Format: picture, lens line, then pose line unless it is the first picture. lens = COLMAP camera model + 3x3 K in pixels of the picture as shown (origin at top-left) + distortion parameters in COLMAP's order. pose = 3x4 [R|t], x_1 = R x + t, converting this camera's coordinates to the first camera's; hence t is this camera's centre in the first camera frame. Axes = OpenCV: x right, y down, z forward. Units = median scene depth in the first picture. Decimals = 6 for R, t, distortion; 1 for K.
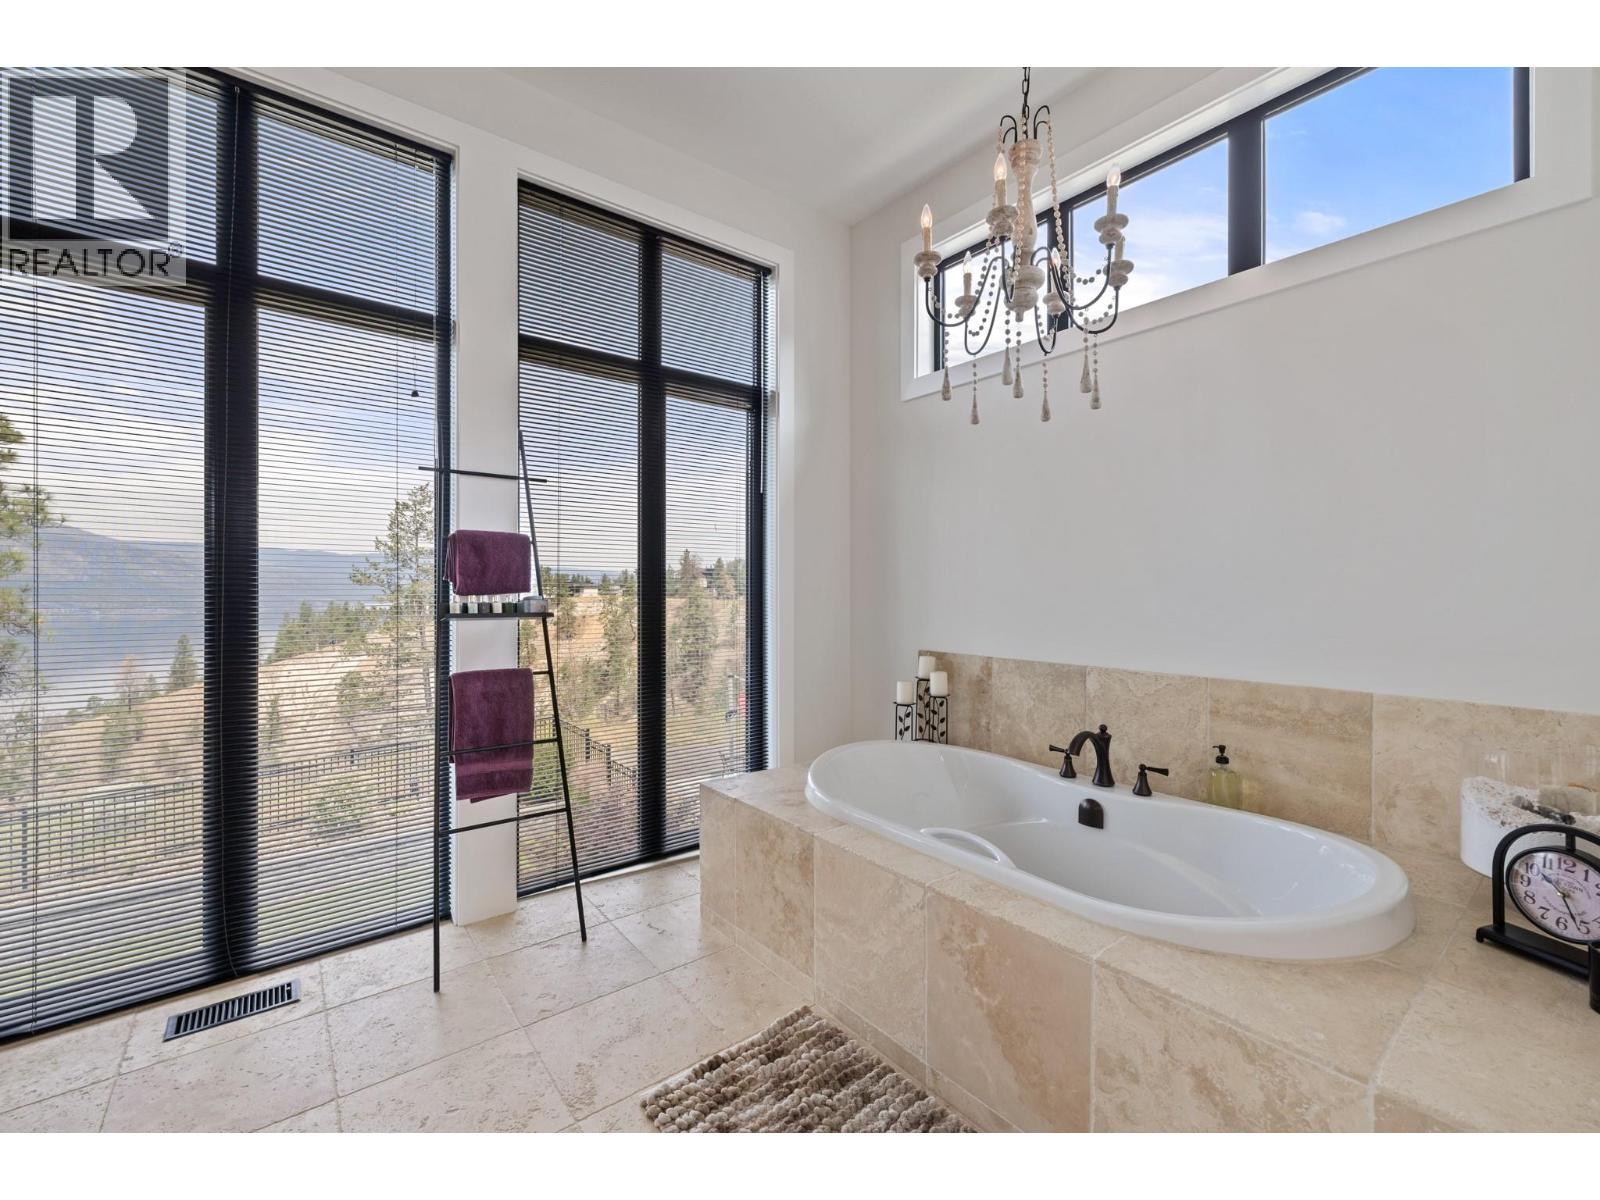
lens RADIAL K [[673.1, 0, 807.9], [0, 673.1, 599.3], [0, 0, 1]] dist [-0.001118, -0.000175]
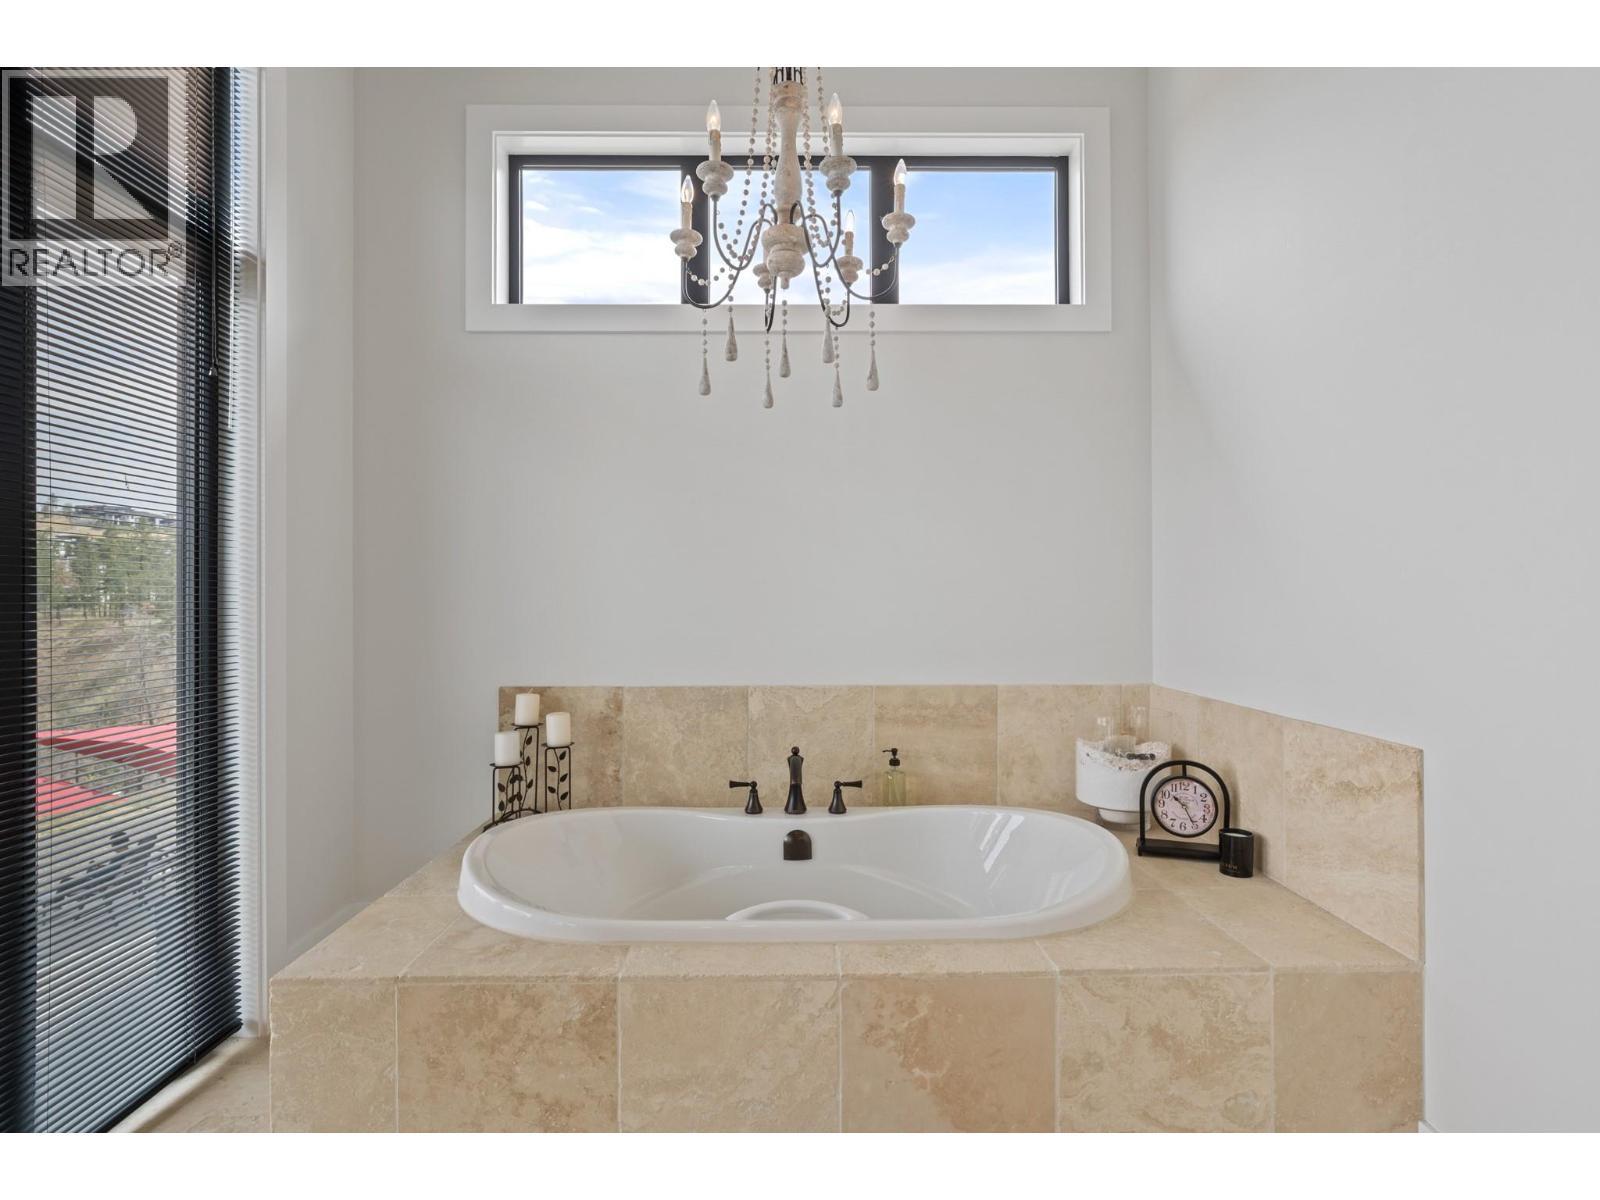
lens RADIAL K [[797.1, 0, 800.0], [0, 797.1, 600.0], [0, 0, 1]] dist [-0.005543, -0.000295]
pose [[0.614010, -0.004595, 0.789285, -0.460143], [0.015504, 0.999860, -0.006240, -0.008906], [-0.789146, 0.016069, 0.613996, 0.353570]]
